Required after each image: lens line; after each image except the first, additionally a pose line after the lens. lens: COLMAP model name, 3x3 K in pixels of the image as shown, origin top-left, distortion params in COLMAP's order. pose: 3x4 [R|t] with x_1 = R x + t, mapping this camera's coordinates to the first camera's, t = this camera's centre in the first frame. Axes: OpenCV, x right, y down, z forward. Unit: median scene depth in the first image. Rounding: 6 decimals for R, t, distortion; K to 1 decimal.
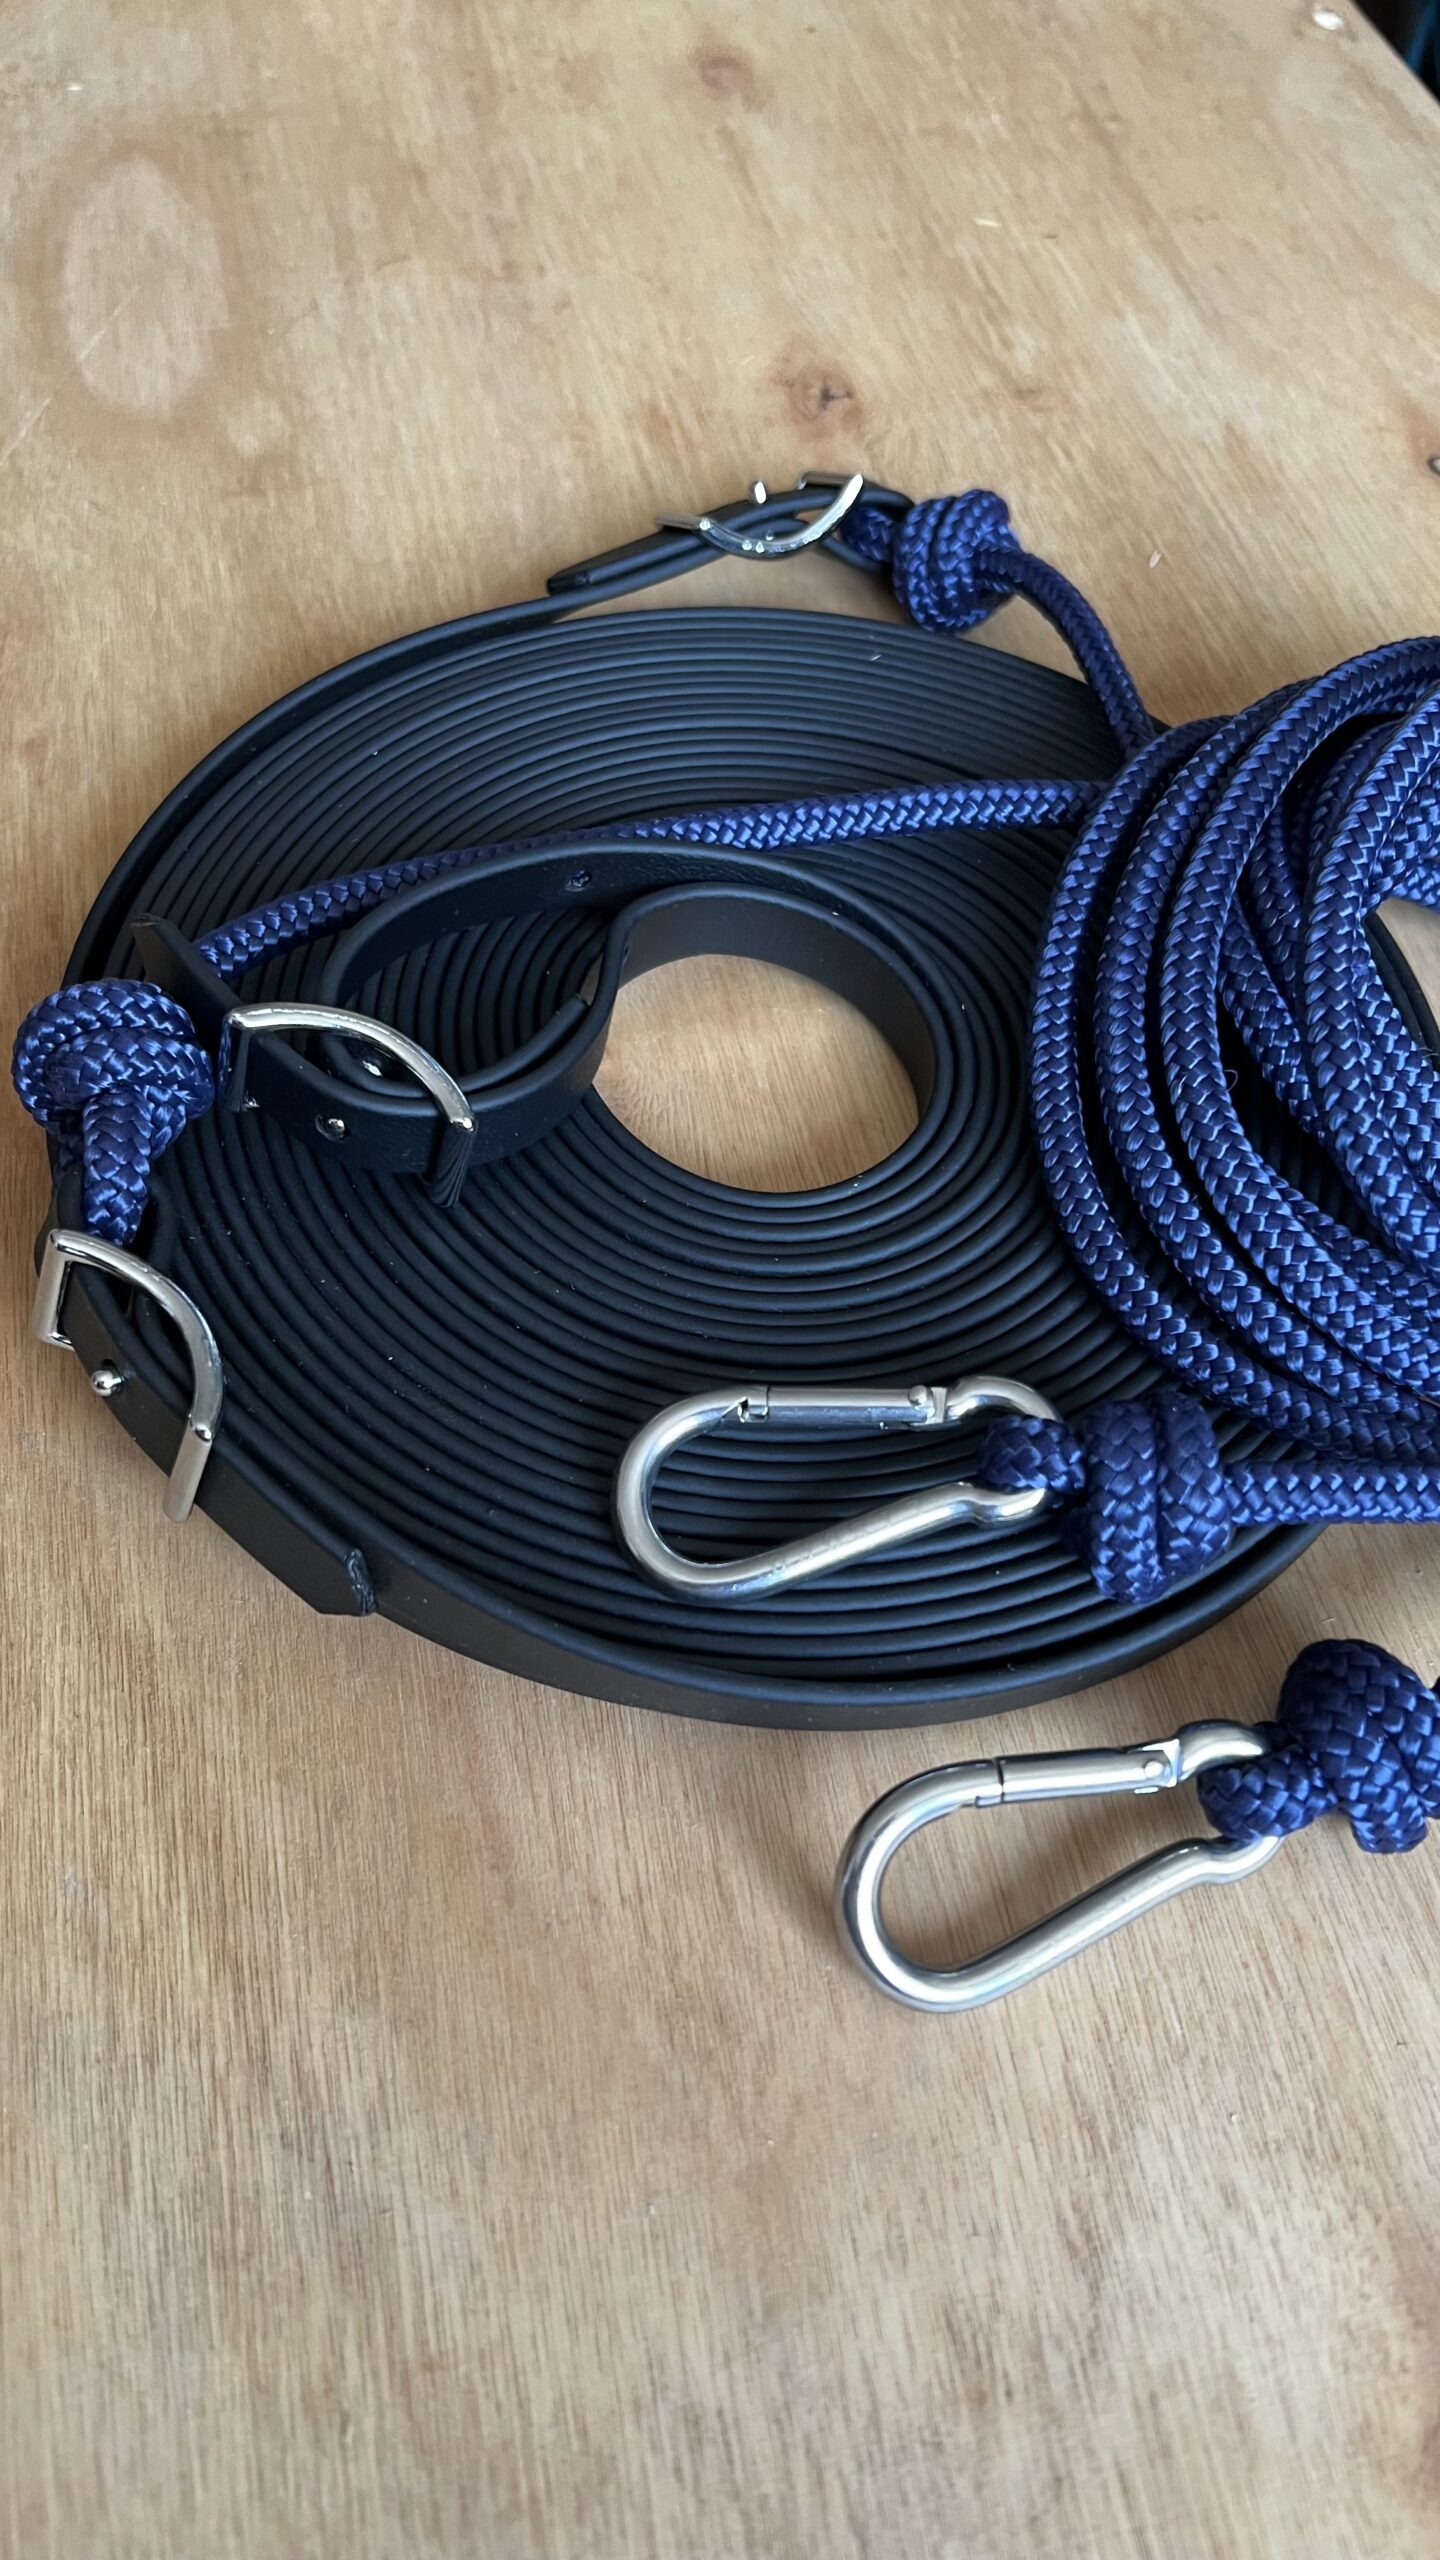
lens RADIAL K [[2024.5, 0, 711.4], [0, 2024.5, 1314.8], [0, 0, 1]] dist [0.079436, -0.214787]
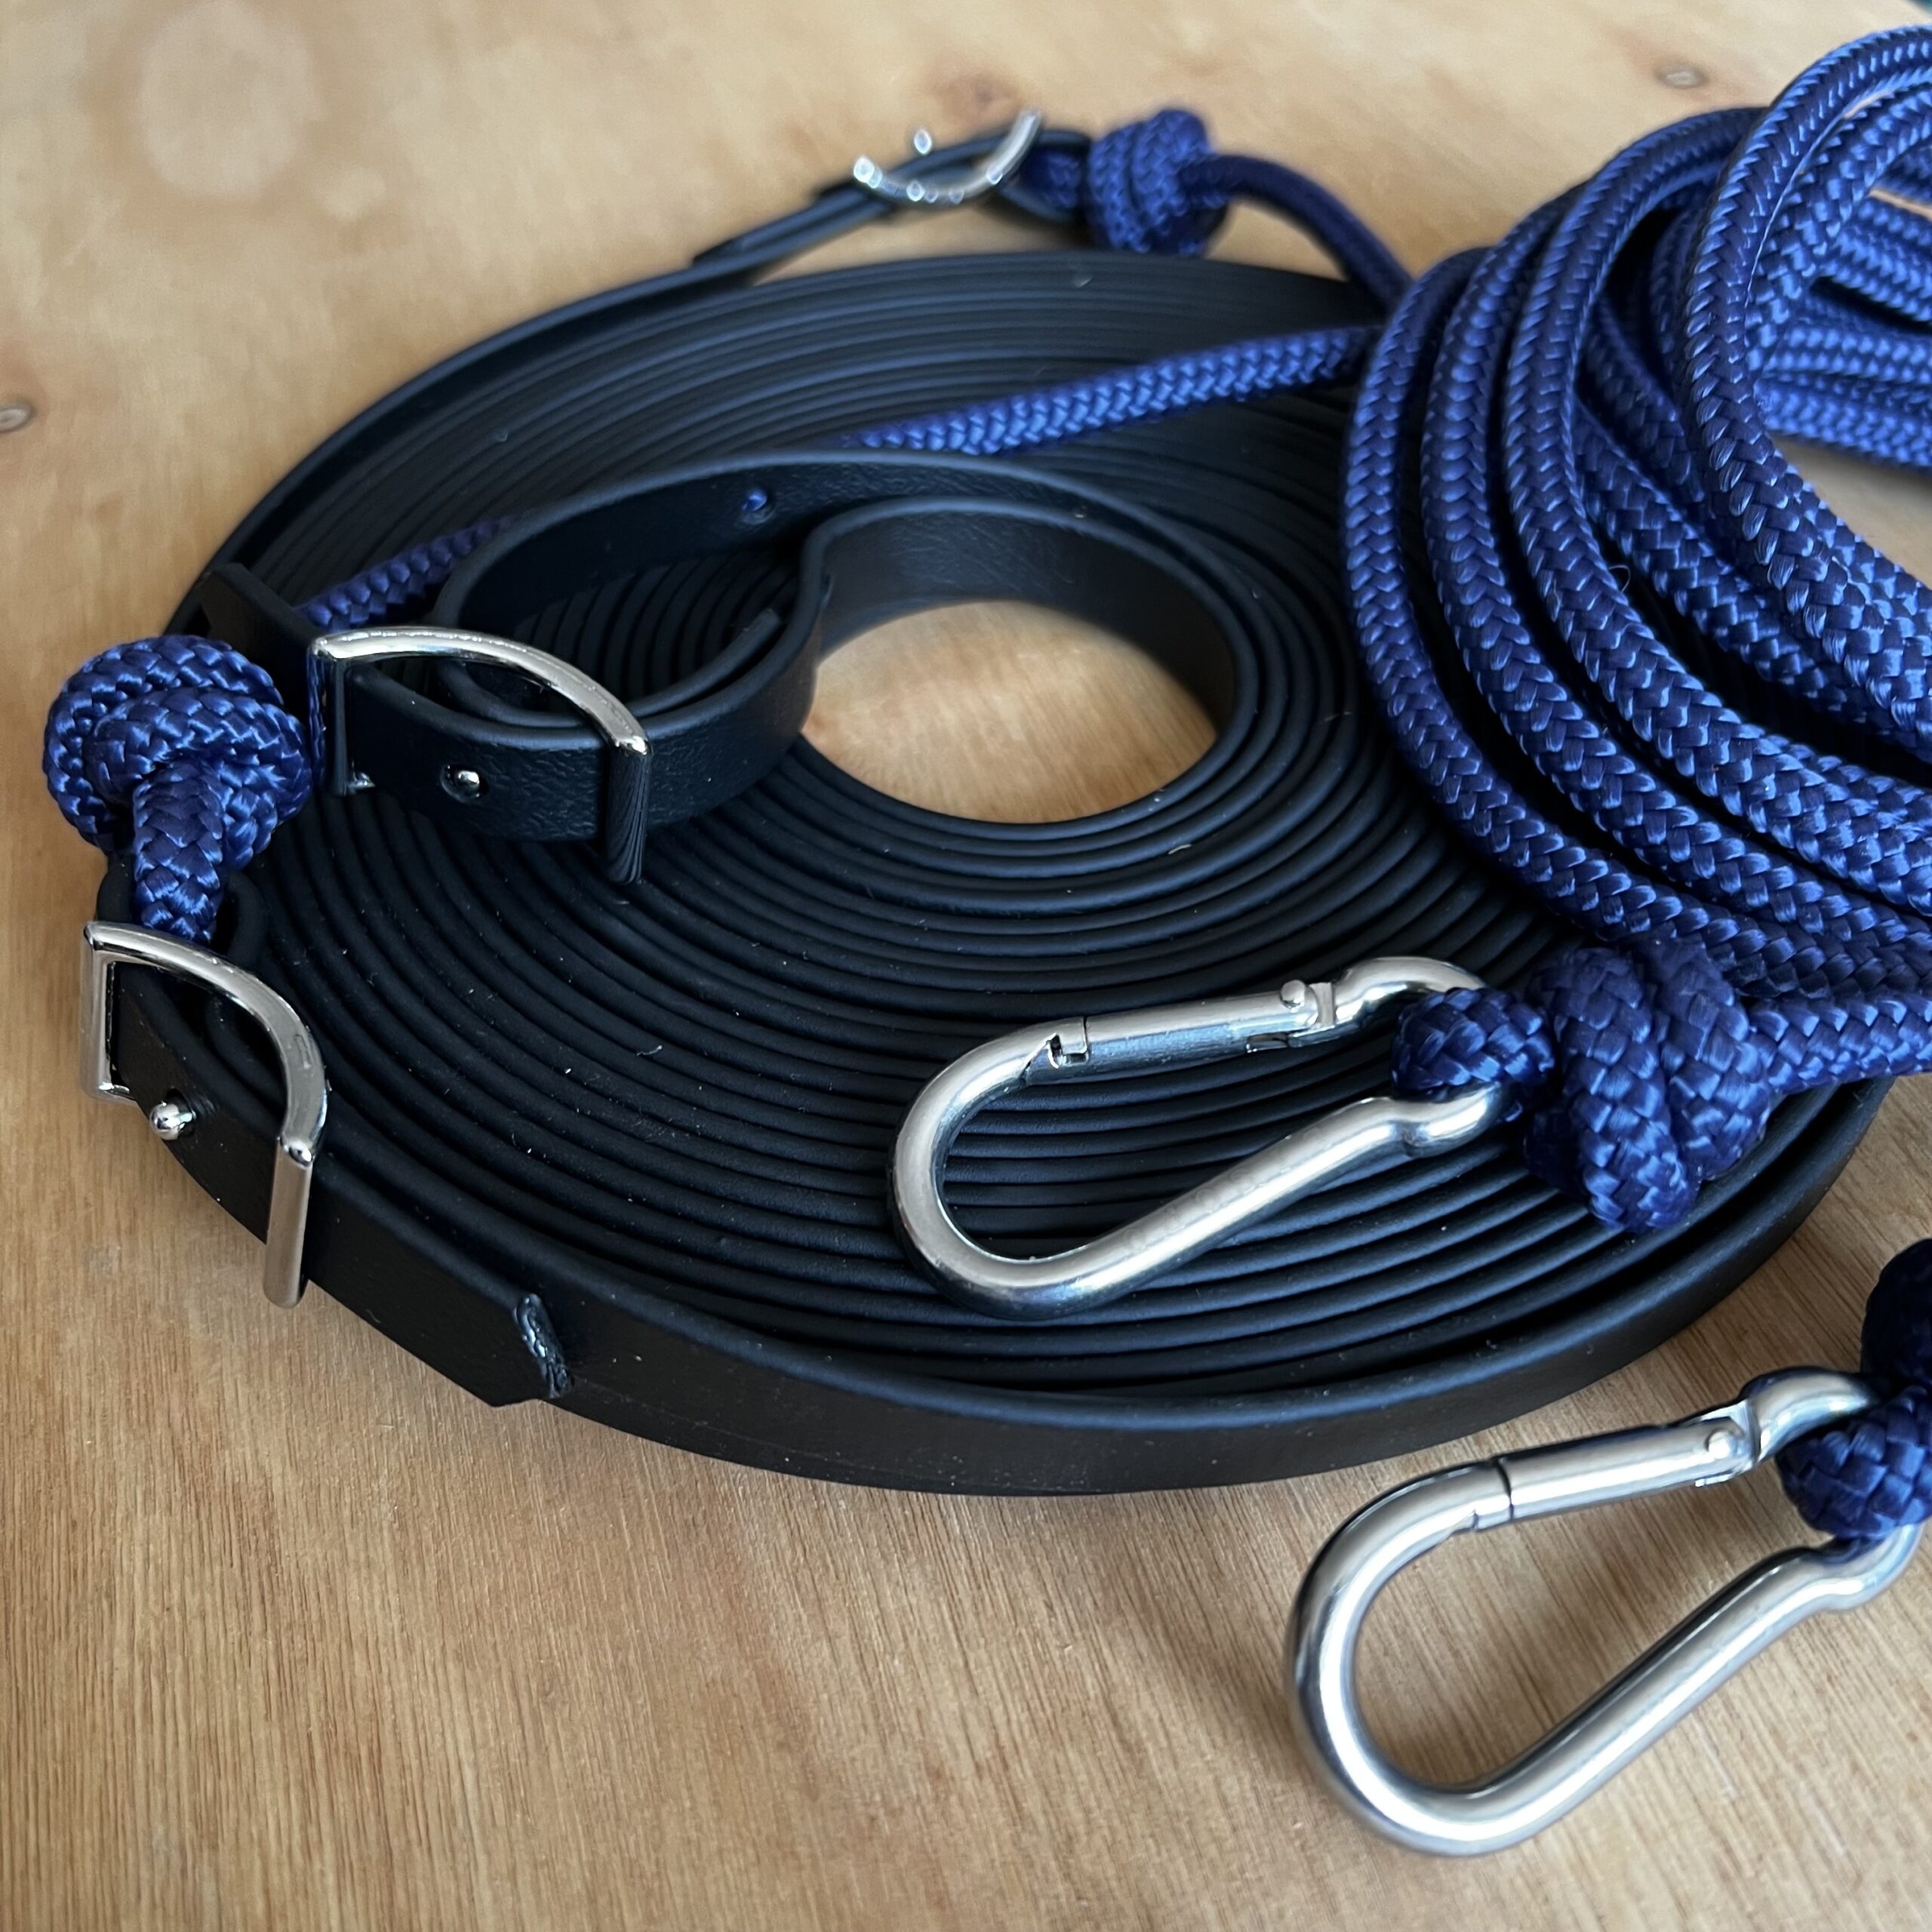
lens RADIAL K [[2089.0, 0, 966.0], [0, 2089.0, 966.0], [0, 0, 1]] dist [-0.016061, 0.005728]
pose [[0.991520, -0.129357, 0.012450, -0.020090], [0.129534, 0.976057, -0.174740, 0.136735], [0.010452, 0.174871, 0.984536, 0.253888]]
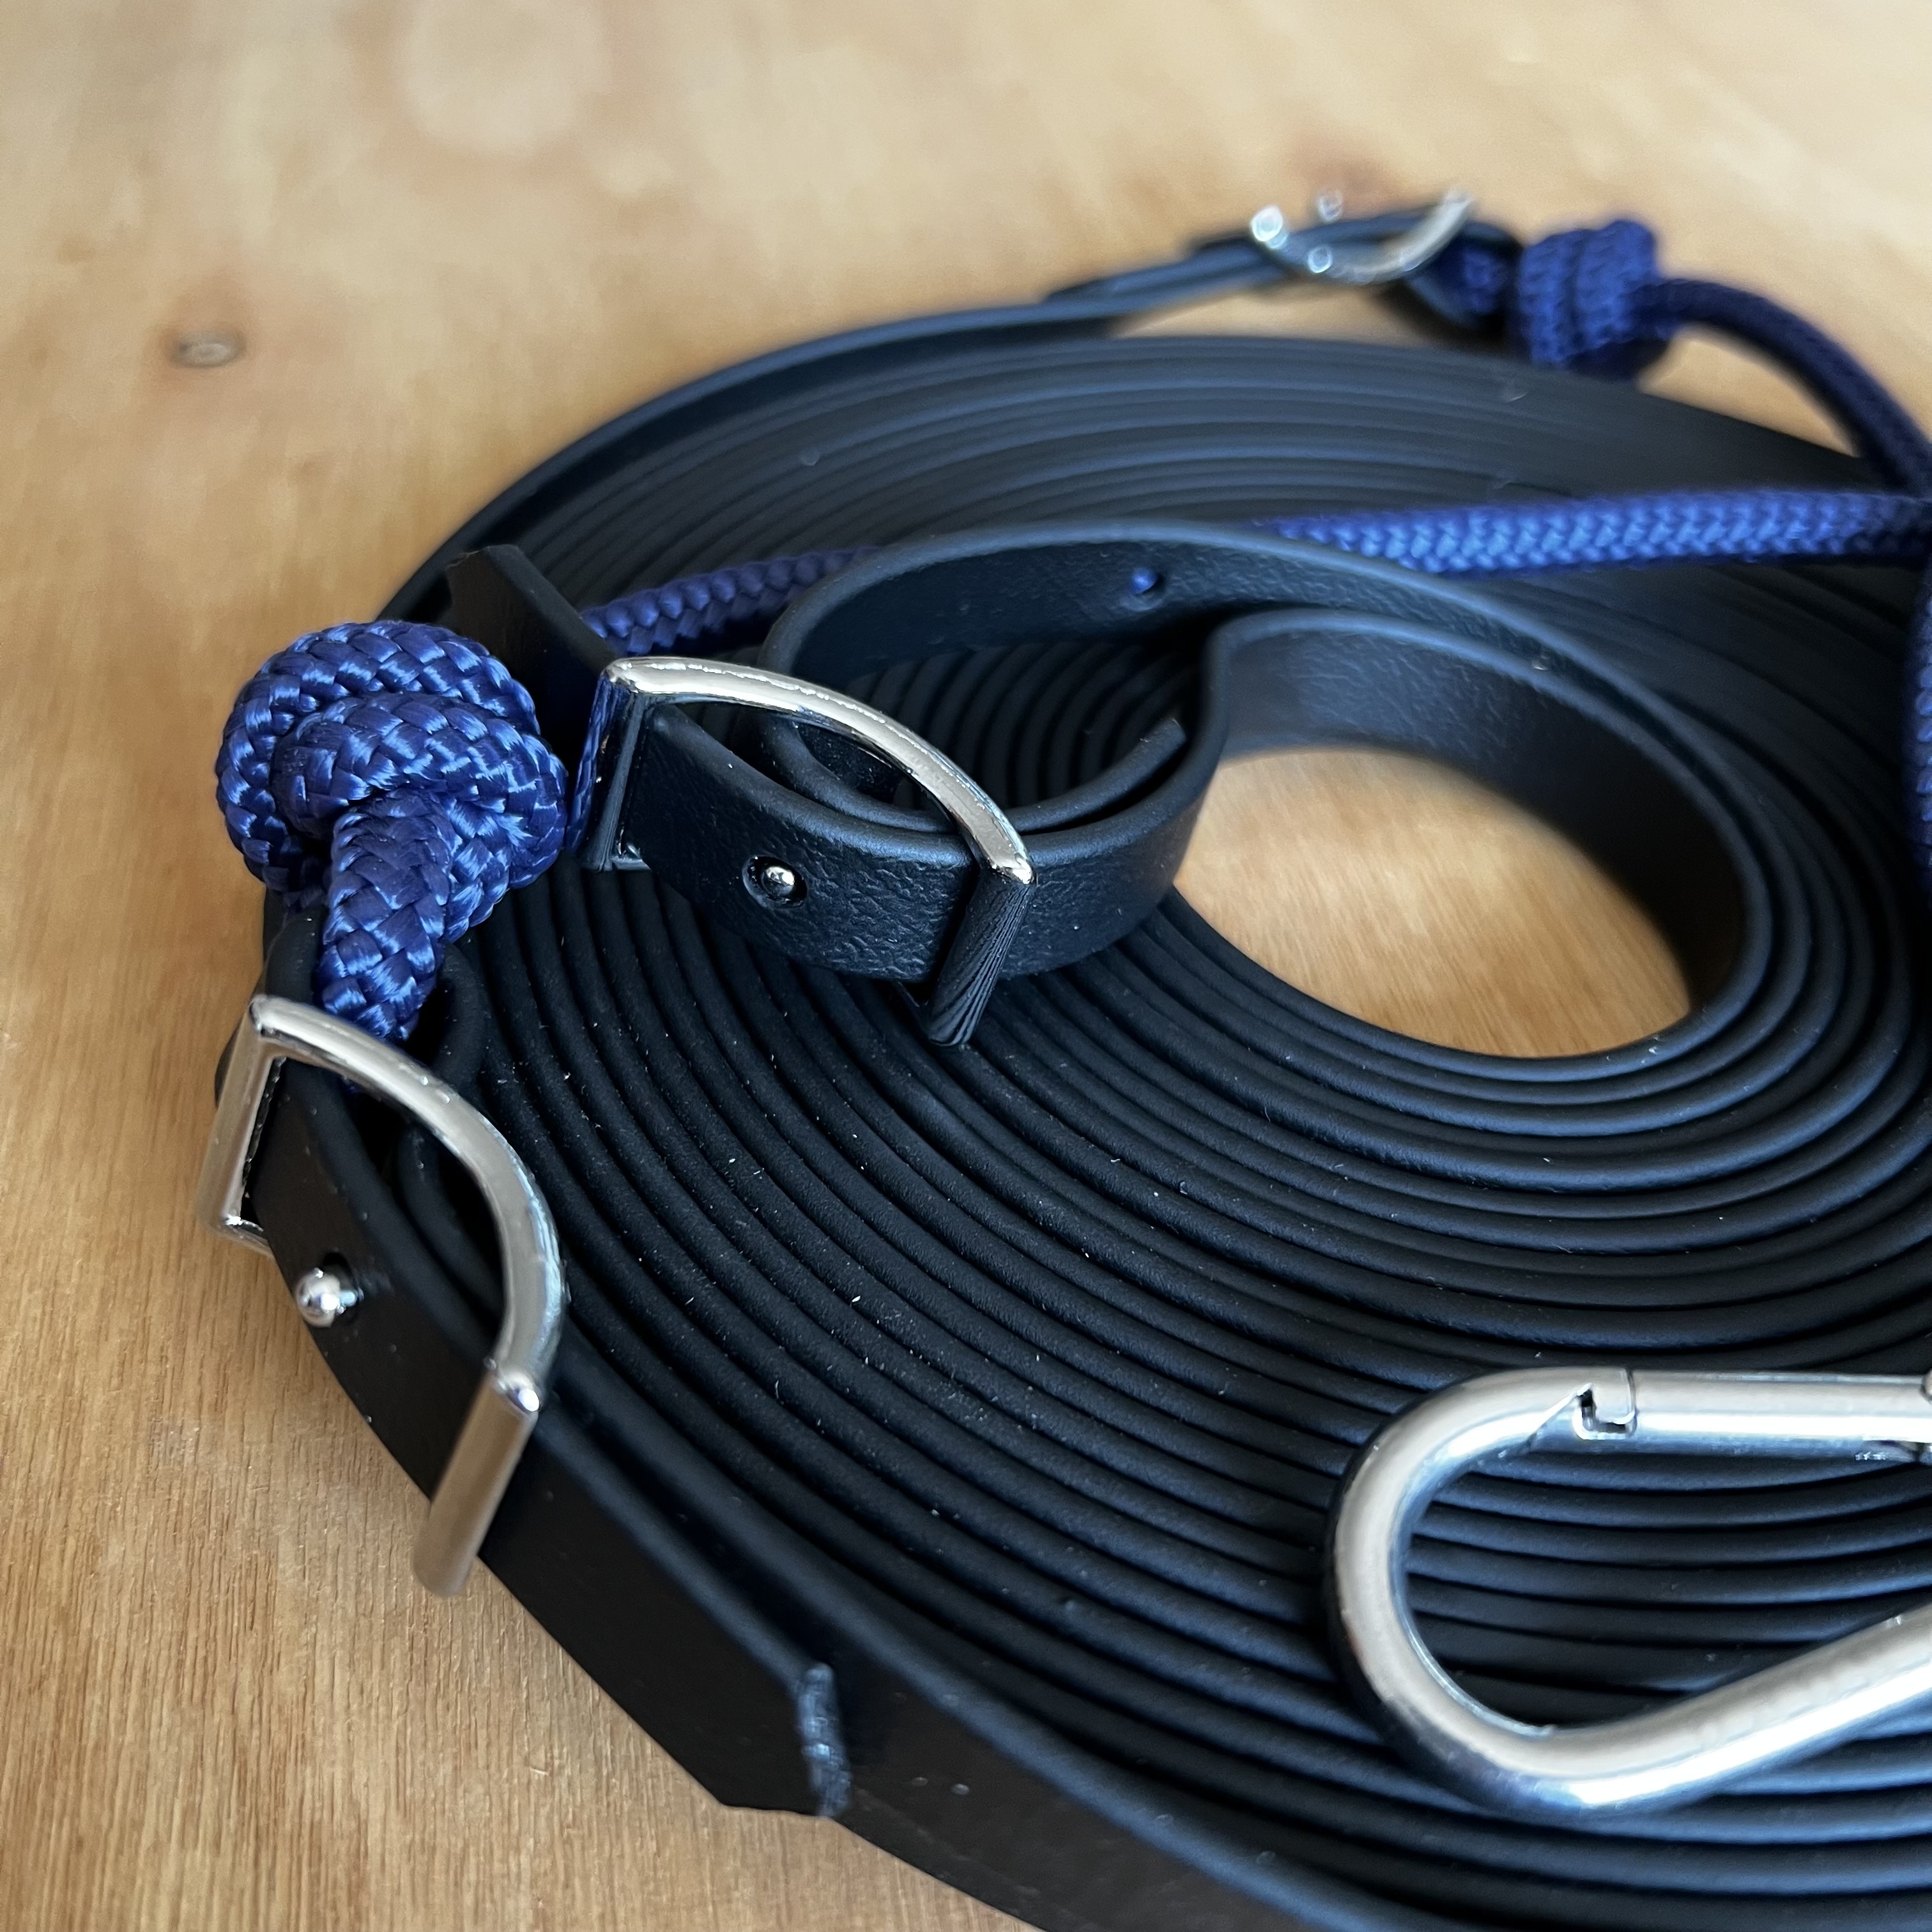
lens RADIAL K [[2085.5, 0, 952.2], [0, 2085.5, 977.9], [0, 0, 1]] dist [0.077890, -0.282358]
pose [[0.999273, 0.037970, -0.003450, -0.136578], [-0.037743, 0.972353, -0.230446, 0.065689], [-0.005396, 0.230409, 0.973079, 0.452460]]
